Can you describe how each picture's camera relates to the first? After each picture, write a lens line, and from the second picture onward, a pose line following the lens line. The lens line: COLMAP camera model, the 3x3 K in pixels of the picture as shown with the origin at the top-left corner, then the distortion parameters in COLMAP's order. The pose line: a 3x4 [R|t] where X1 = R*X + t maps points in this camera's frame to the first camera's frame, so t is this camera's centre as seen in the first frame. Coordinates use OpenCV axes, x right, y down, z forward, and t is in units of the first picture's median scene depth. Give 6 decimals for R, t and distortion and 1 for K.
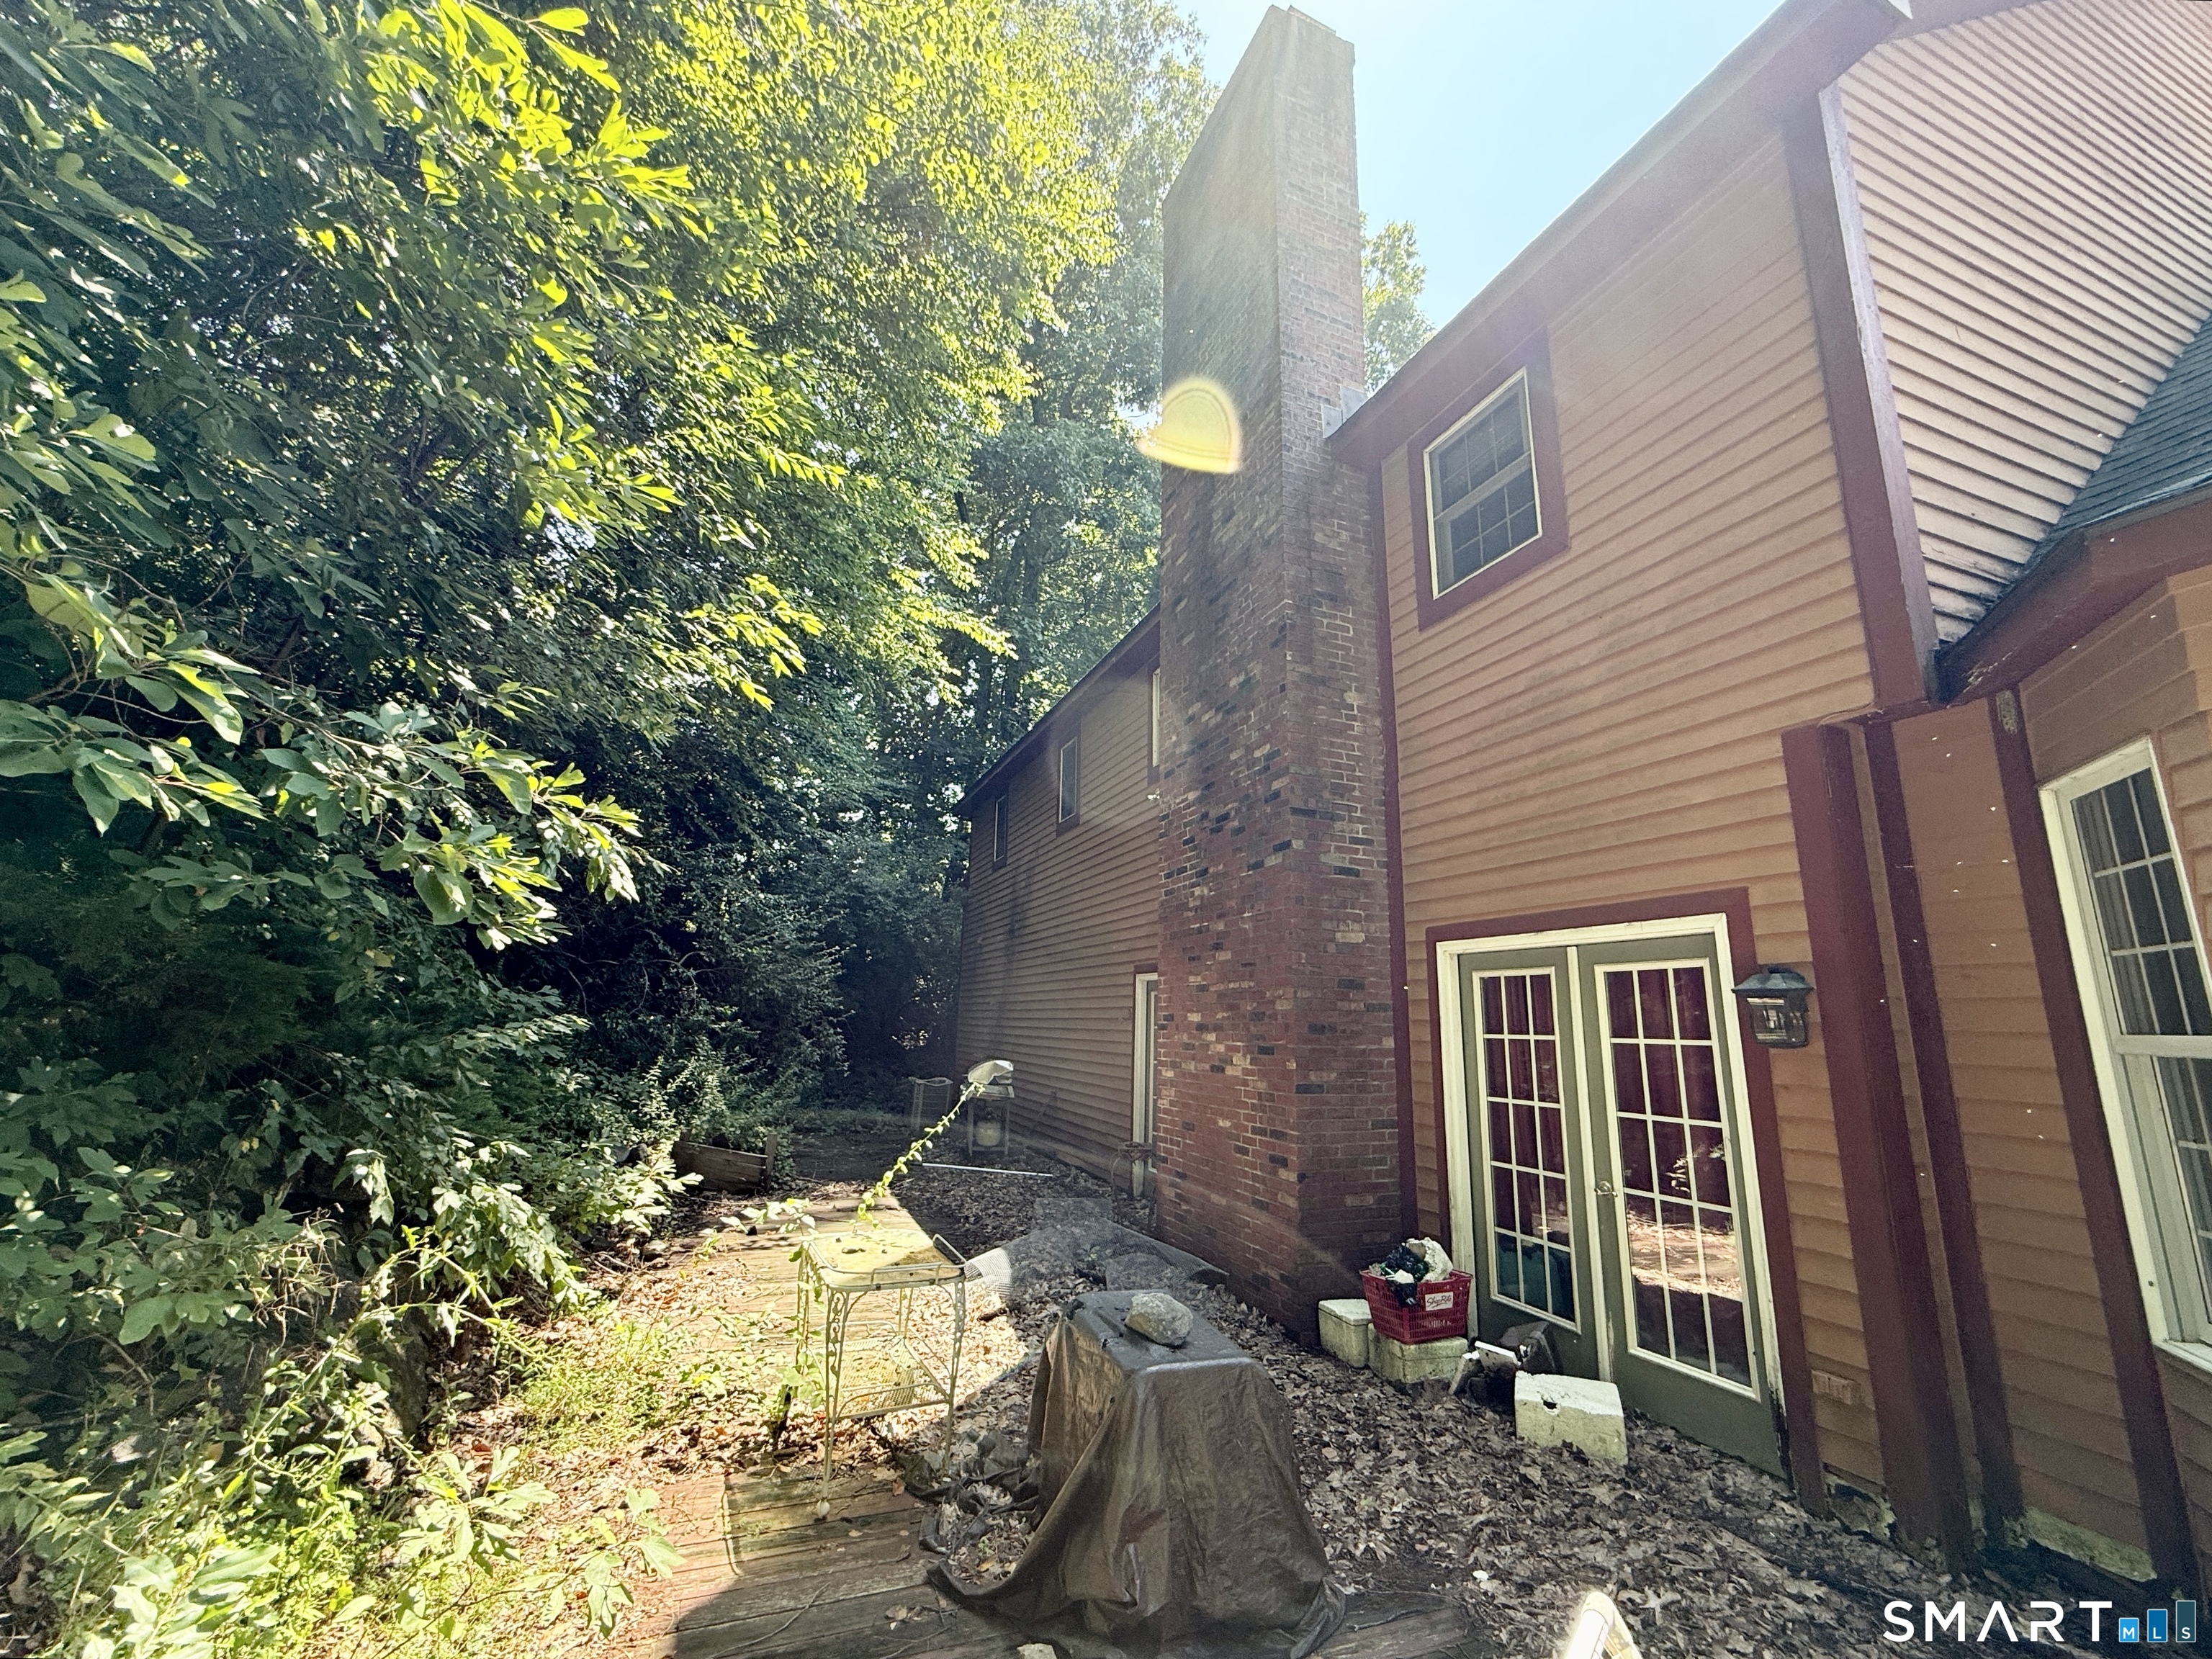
lens RADIAL K [[902.0, 0, 1098.7], [0, 902.0, 819.8], [0, 0, 1]] dist [0.001138, 0.000020]
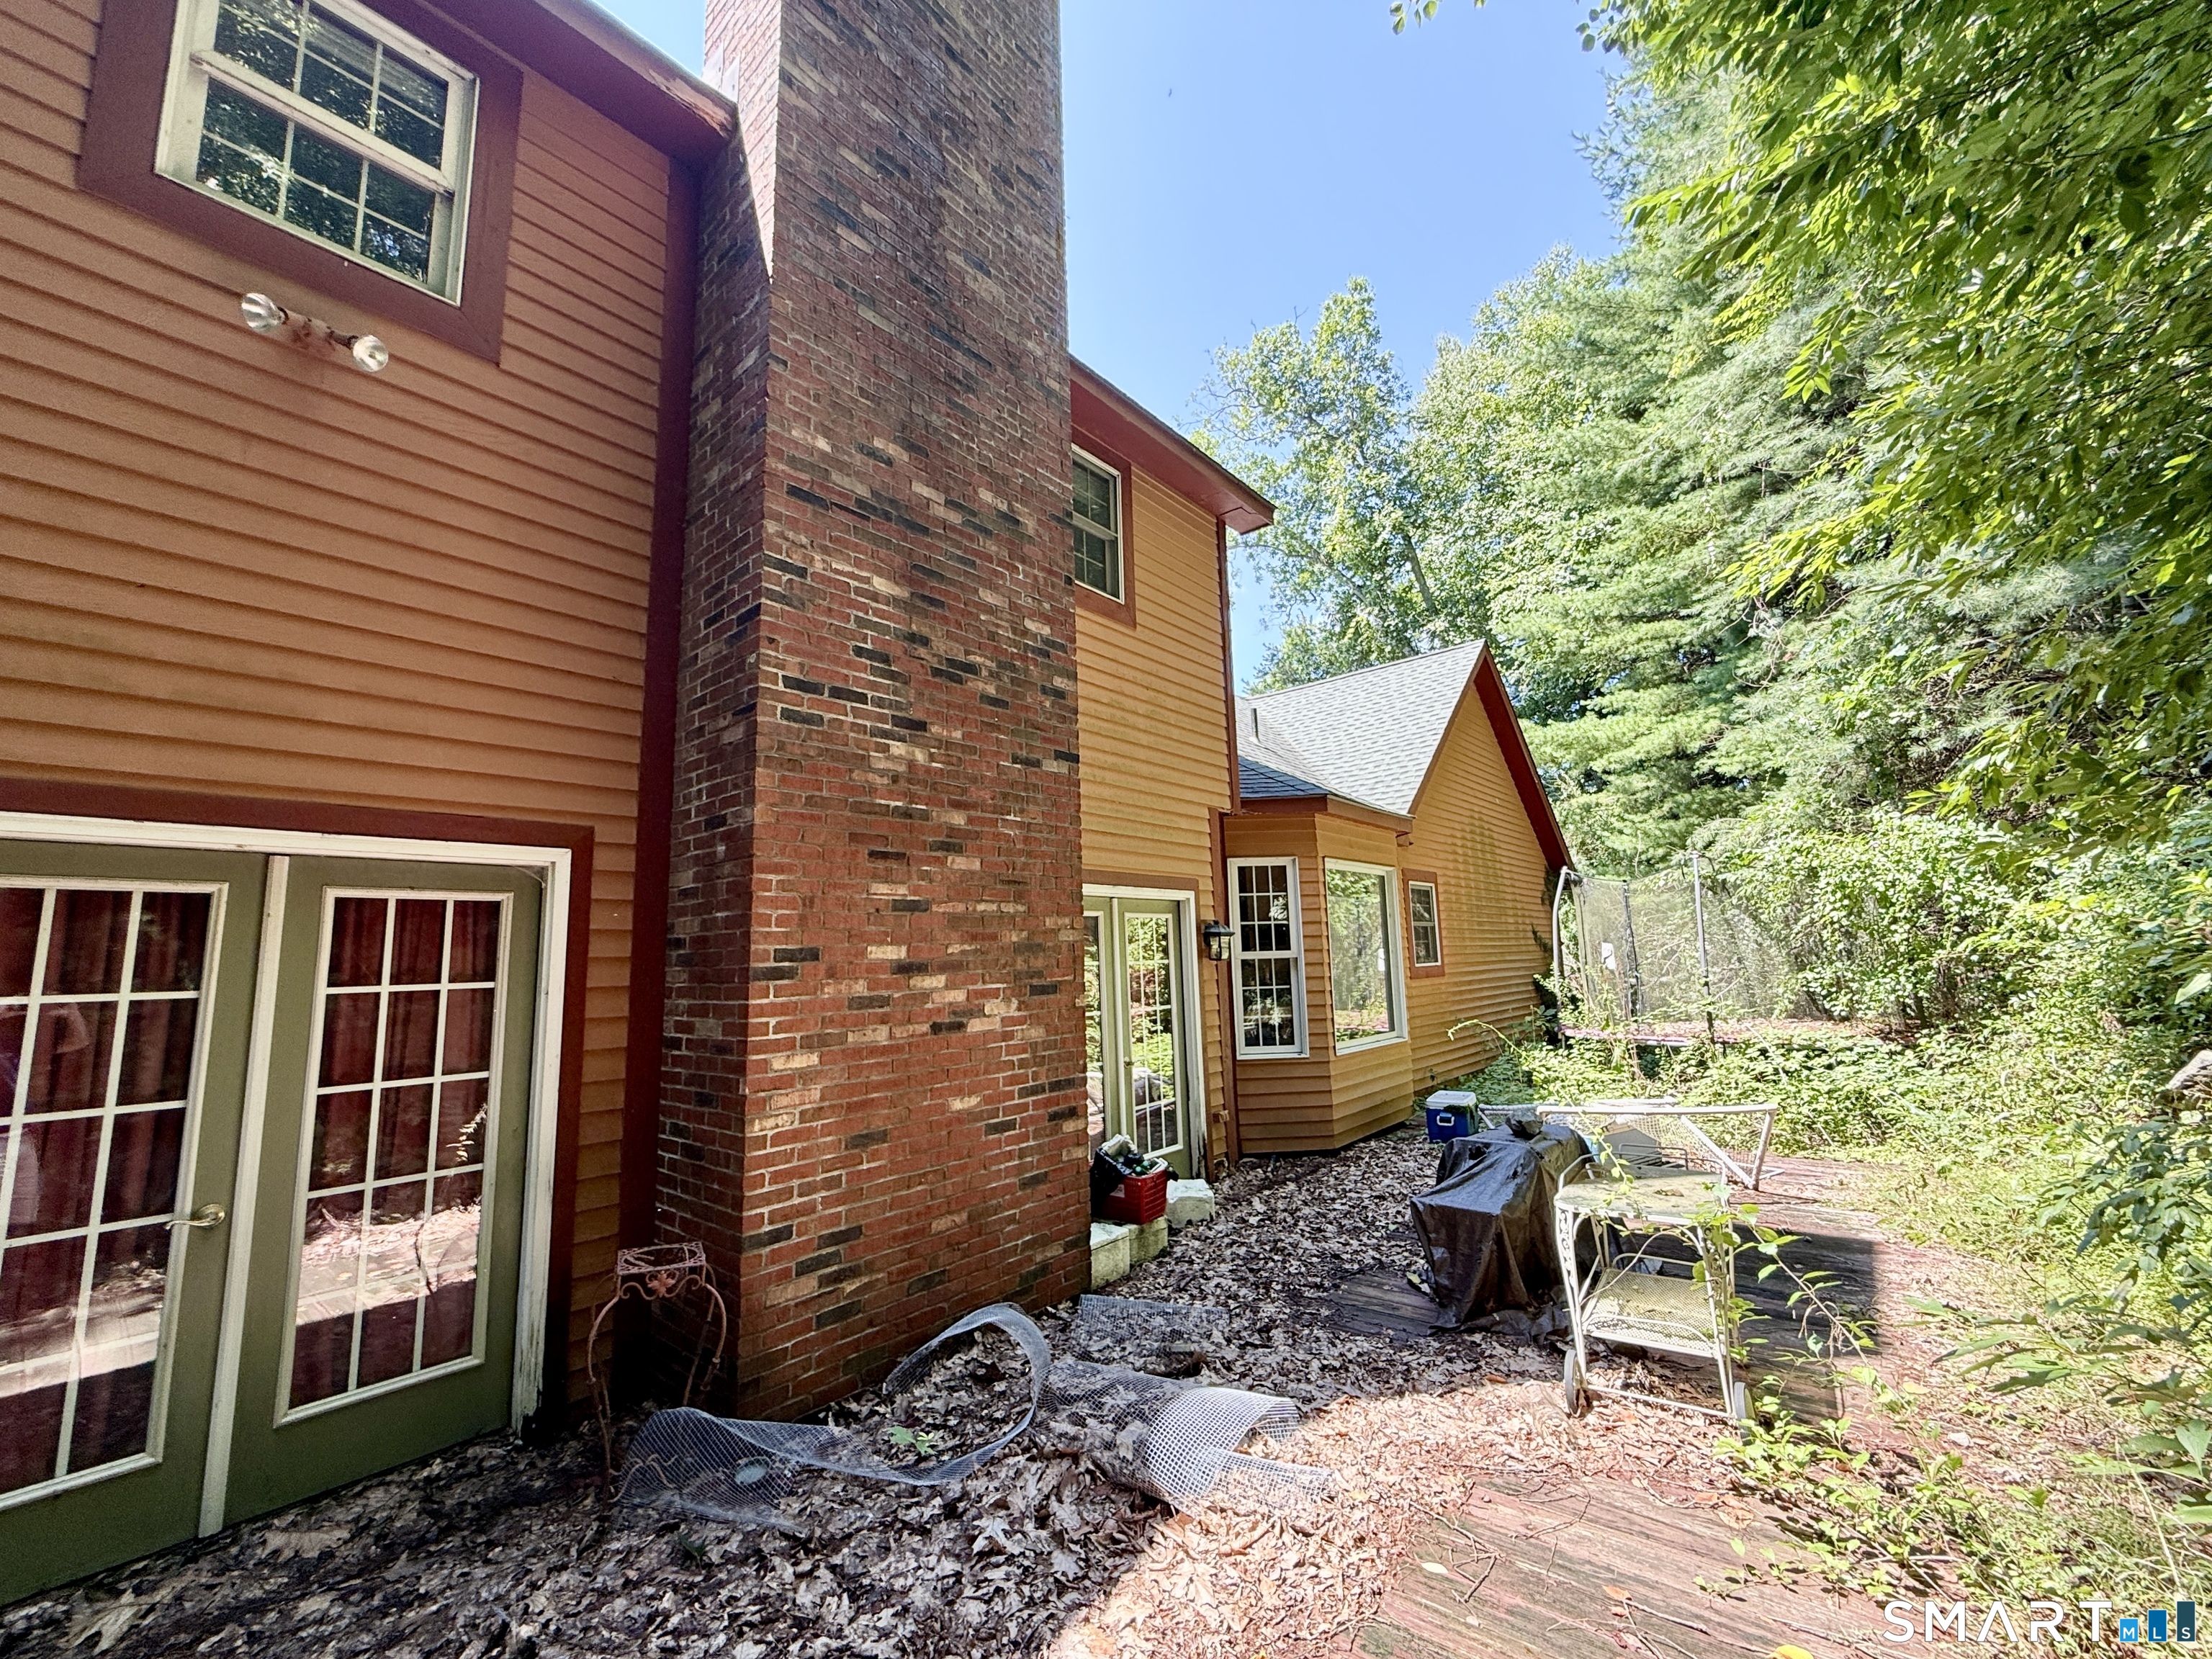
lens RADIAL K [[844.8, 0, 1094.7], [0, 844.8, 843.0], [0, 0, 1]] dist [-0.002030, -0.000124]
pose [[-0.435774, 0.116208, 0.892523, -0.462668], [-0.178768, 0.960699, -0.212368, 0.244308], [-0.882124, -0.252099, -0.397874, 1.122875]]
